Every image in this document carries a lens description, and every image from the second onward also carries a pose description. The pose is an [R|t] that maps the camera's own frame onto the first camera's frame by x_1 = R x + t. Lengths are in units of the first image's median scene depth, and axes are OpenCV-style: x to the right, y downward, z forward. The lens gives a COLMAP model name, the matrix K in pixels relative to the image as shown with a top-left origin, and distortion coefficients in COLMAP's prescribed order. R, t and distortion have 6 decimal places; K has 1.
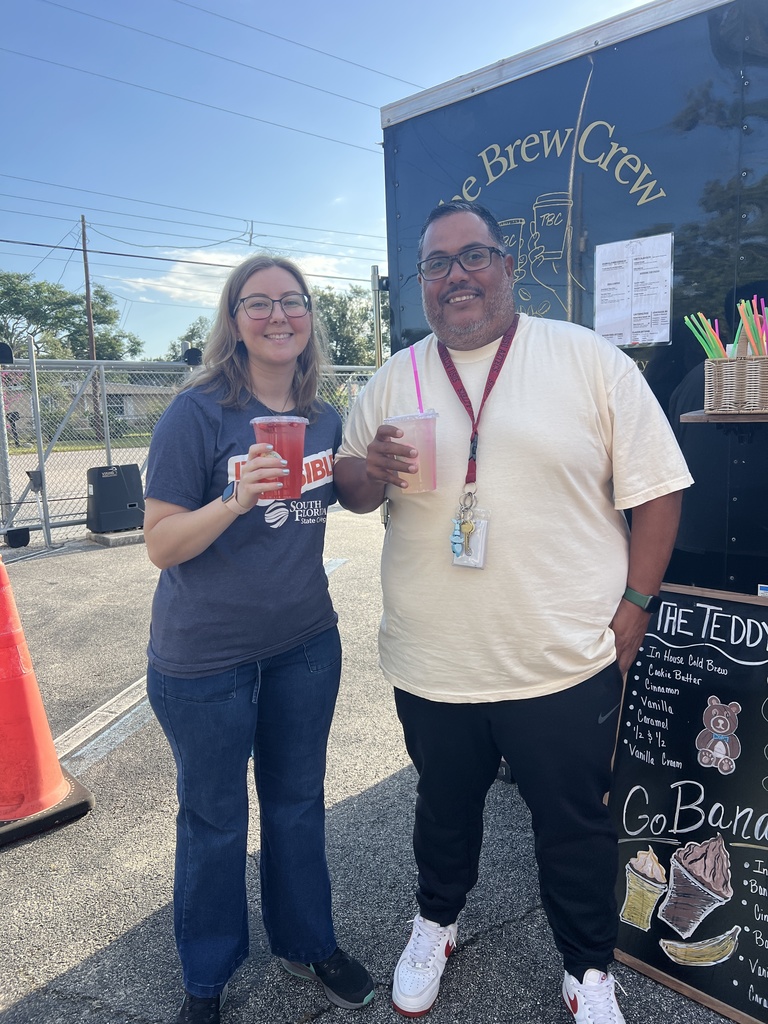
lens RADIAL K [[817.0, 0, 384.0], [0, 817.0, 512.0], [0, 0, 1]] dist [-0.001145, -0.000589]
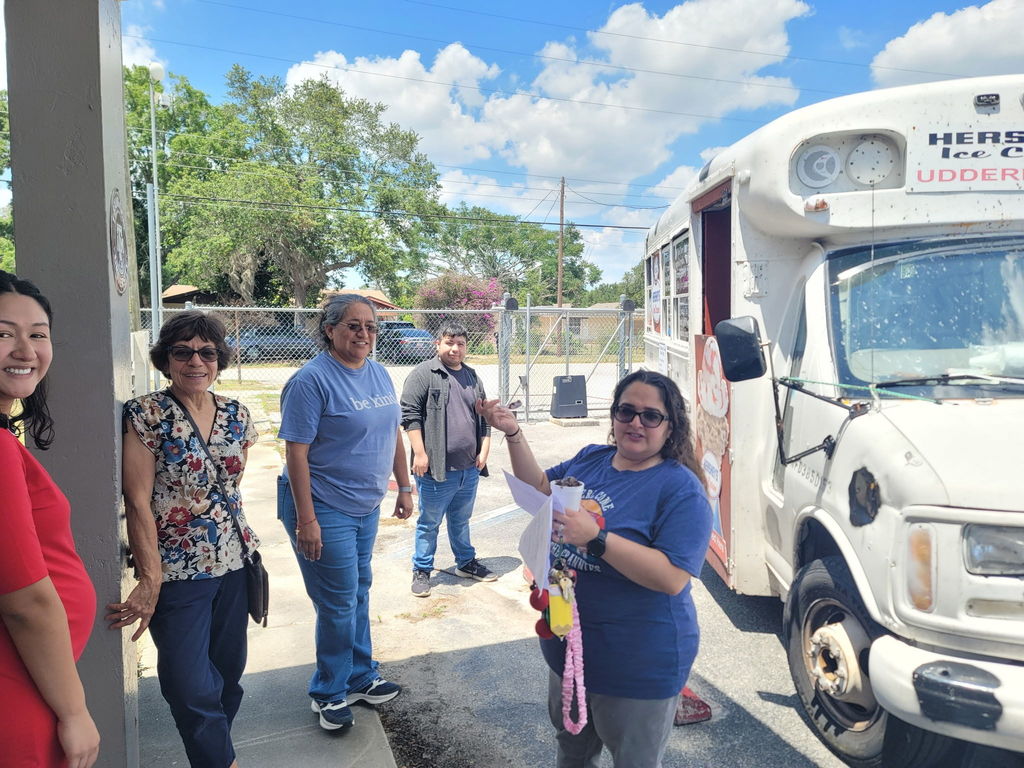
lens RADIAL K [[817.0, 0, 512.0], [0, 817.0, 384.0], [0, 0, 1]] dist [-0.001145, -0.000589]
pose [[0.922335, 0.067468, -0.380455, 0.156230], [-0.077795, 0.996899, -0.011812, -0.014003], [0.378478, 0.040493, 0.924724, -0.467002]]
